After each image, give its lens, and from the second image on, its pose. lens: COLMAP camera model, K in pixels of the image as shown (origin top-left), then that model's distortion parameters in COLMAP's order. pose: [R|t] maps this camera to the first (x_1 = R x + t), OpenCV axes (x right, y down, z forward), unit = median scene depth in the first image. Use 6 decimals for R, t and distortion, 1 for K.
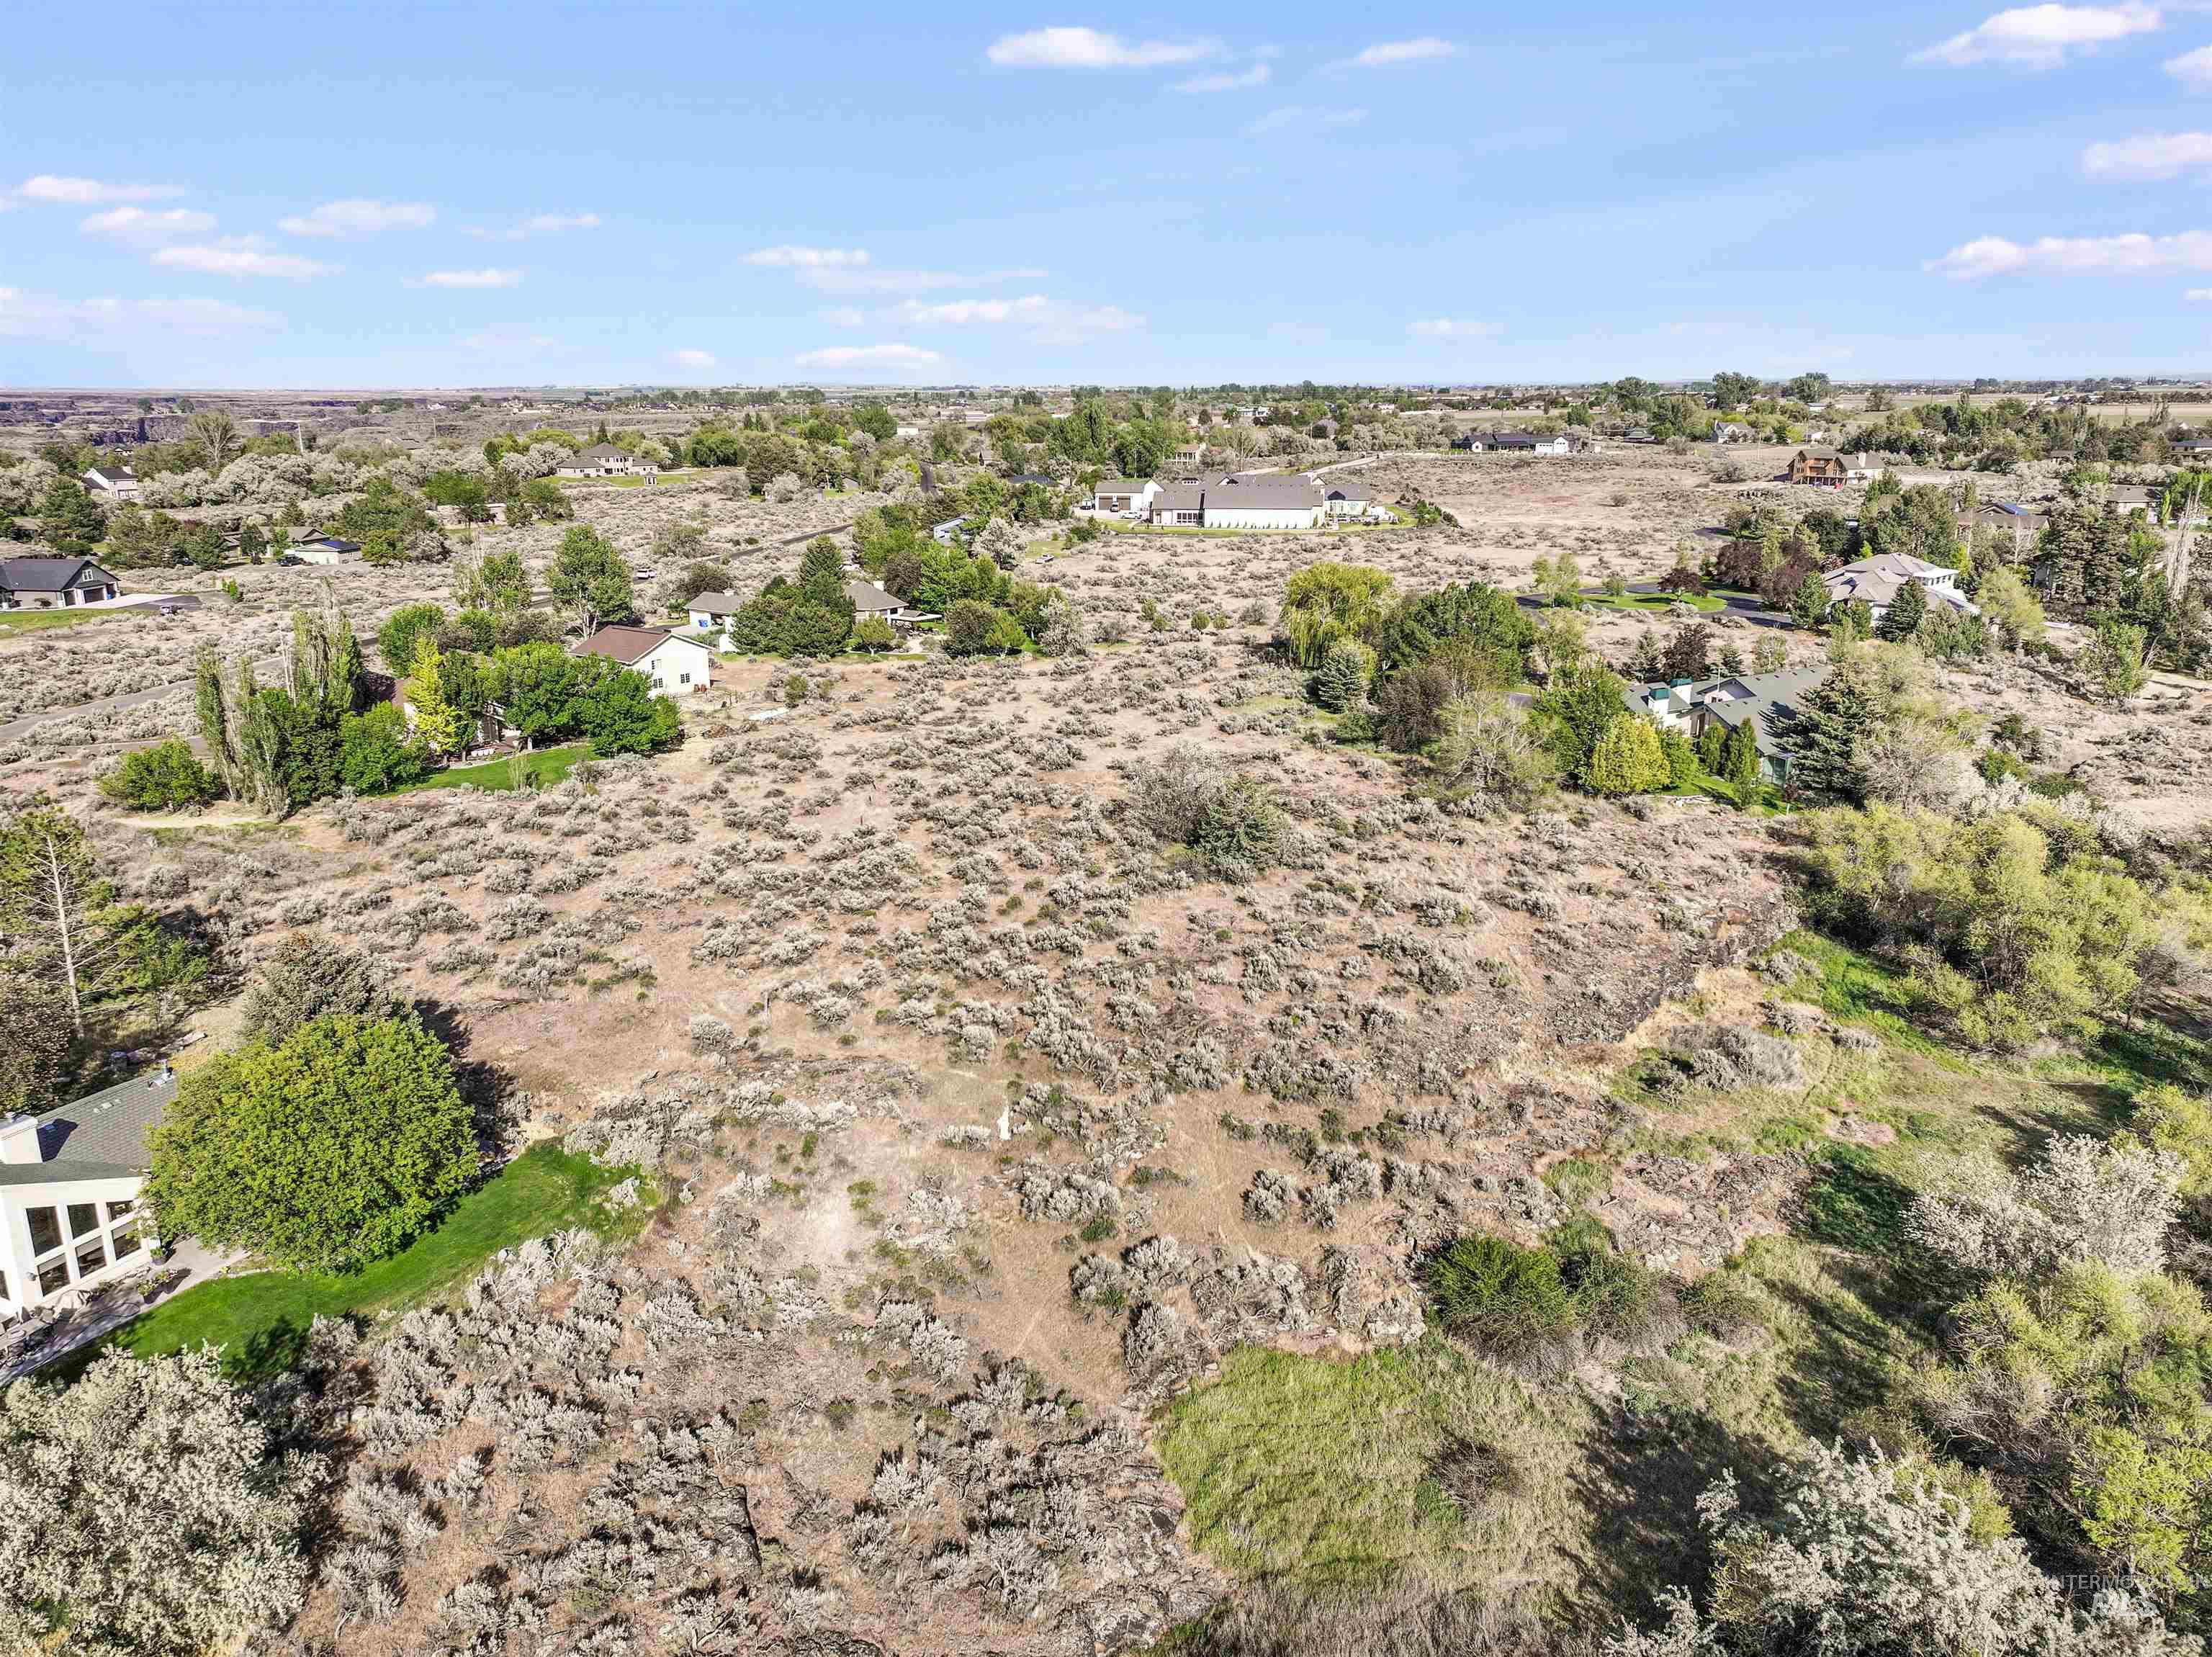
lens RADIAL K [[1548.0, 0, 1116.7], [0, 1548.0, 830.6], [0, 0, 1]] dist [0.003355, 0.005690]
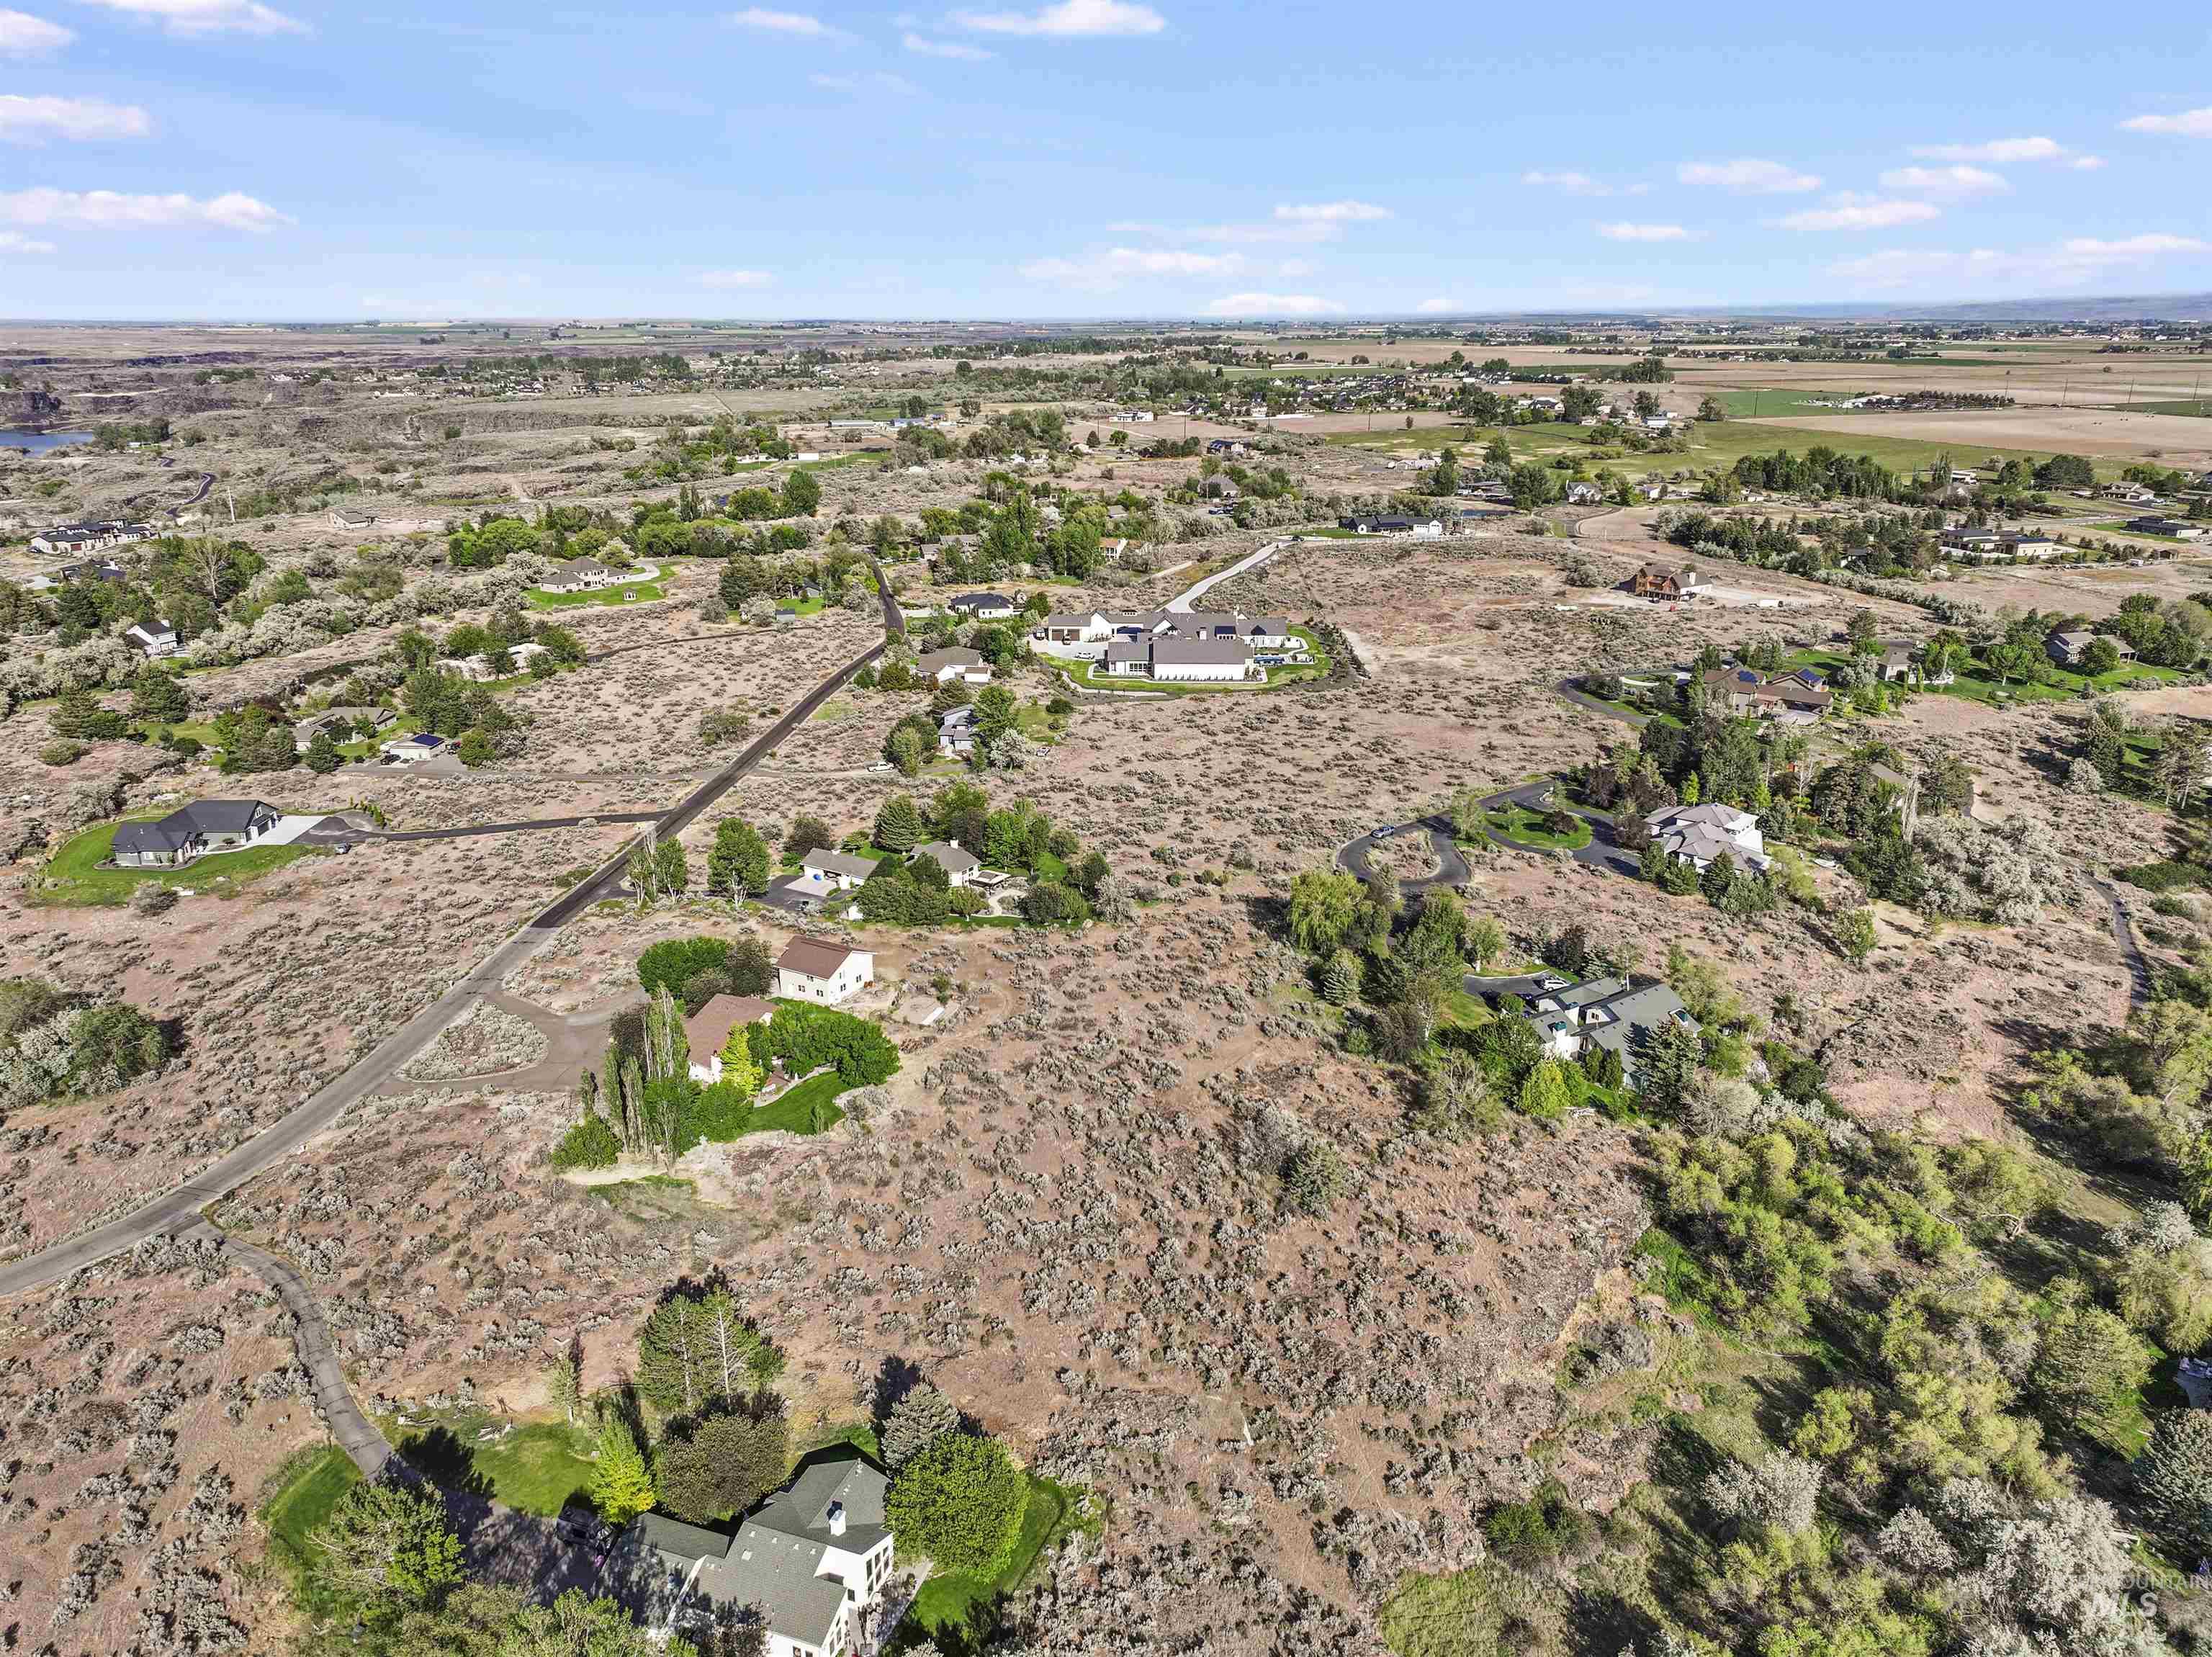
lens RADIAL K [[1548.0, 0, 1116.7], [0, 1548.0, 830.6], [0, 0, 1]] dist [0.003355, 0.005690]
pose [[0.995783, -0.028141, 0.087312, -0.348222], [0.024592, 0.998838, 0.041455, -0.580891], [-0.088377, -0.039133, 0.995318, -0.776741]]
